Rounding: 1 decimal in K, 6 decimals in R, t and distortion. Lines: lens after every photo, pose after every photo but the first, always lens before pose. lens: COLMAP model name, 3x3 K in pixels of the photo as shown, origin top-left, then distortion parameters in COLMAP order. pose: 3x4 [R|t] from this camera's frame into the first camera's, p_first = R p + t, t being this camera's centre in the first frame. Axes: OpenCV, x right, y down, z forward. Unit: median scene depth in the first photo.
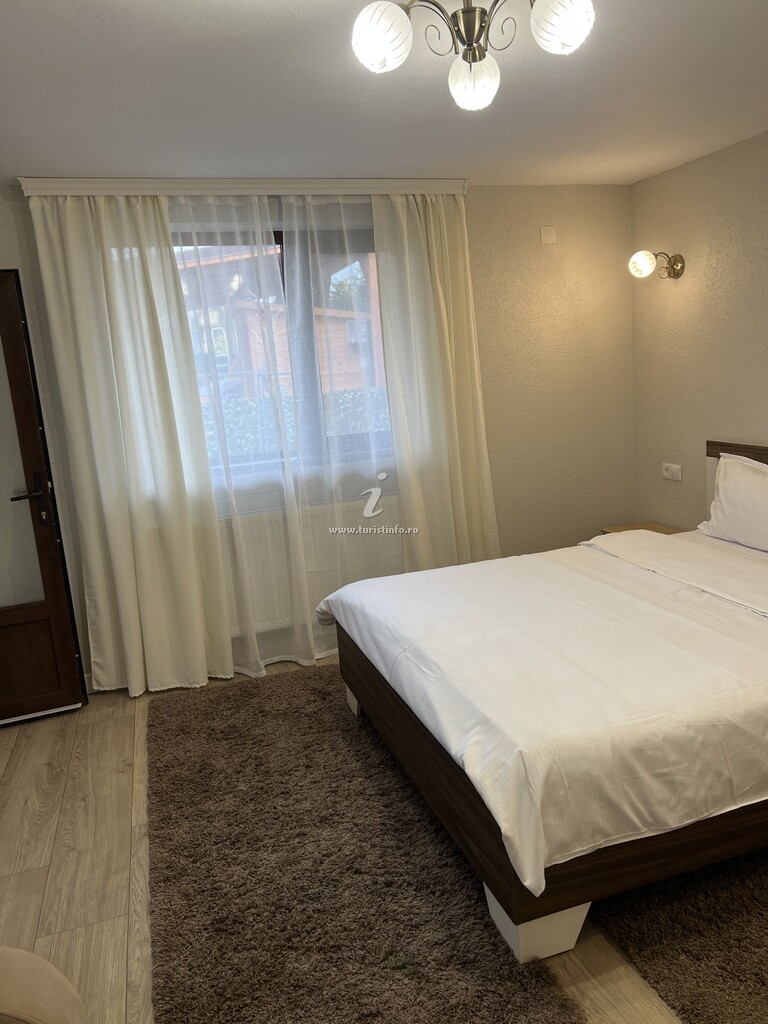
lens RADIAL K [[769.3, 0, 384.0], [0, 769.3, 512.0], [0, 0, 1]] dist [0.023707, -0.010637]
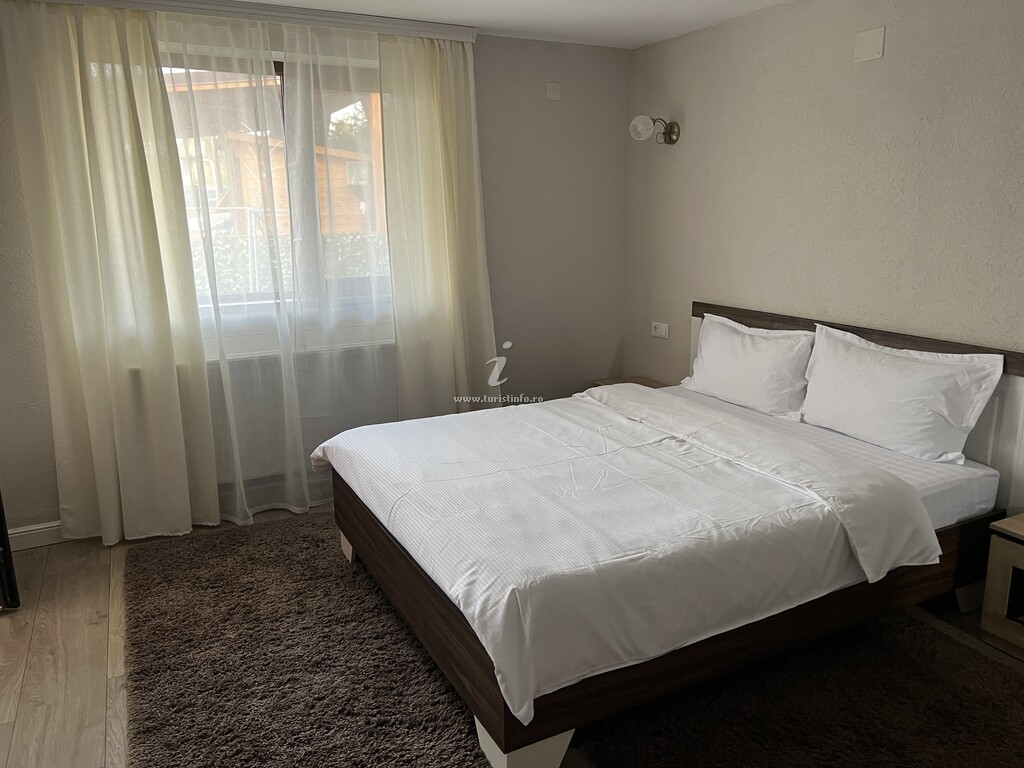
lens RADIAL K [[769.3, 0, 508.9], [0, 769.3, 384.8], [0, 0, 1]] dist [0.023707, -0.010637]
pose [[0.985806, 0.026788, 0.165740, -0.005887], [-0.031636, 0.999143, 0.026682, 0.003347], [-0.164883, -0.031547, 0.985808, -0.009131]]
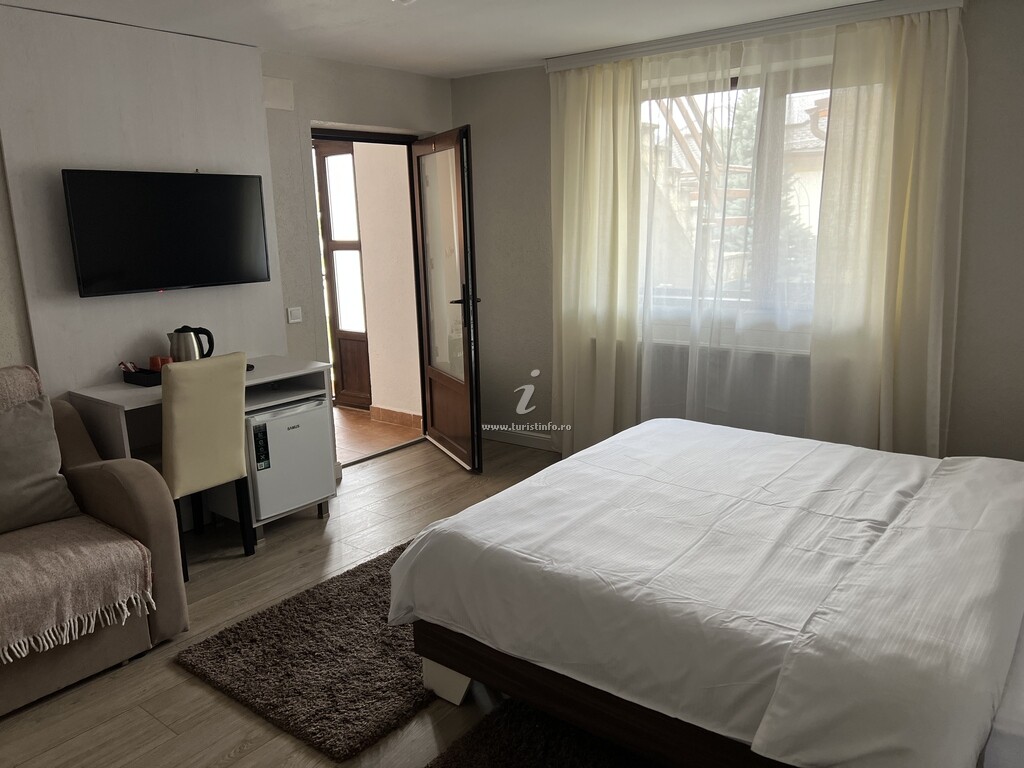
lens RADIAL K [[769.3, 0, 508.9], [0, 769.3, 384.8], [0, 0, 1]] dist [0.023707, -0.010637]
pose [[0.555124, 0.236245, -0.797512, 0.652991], [-0.179549, 0.970246, 0.162434, -0.083135], [0.812157, 0.053022, 0.581024, 0.184838]]
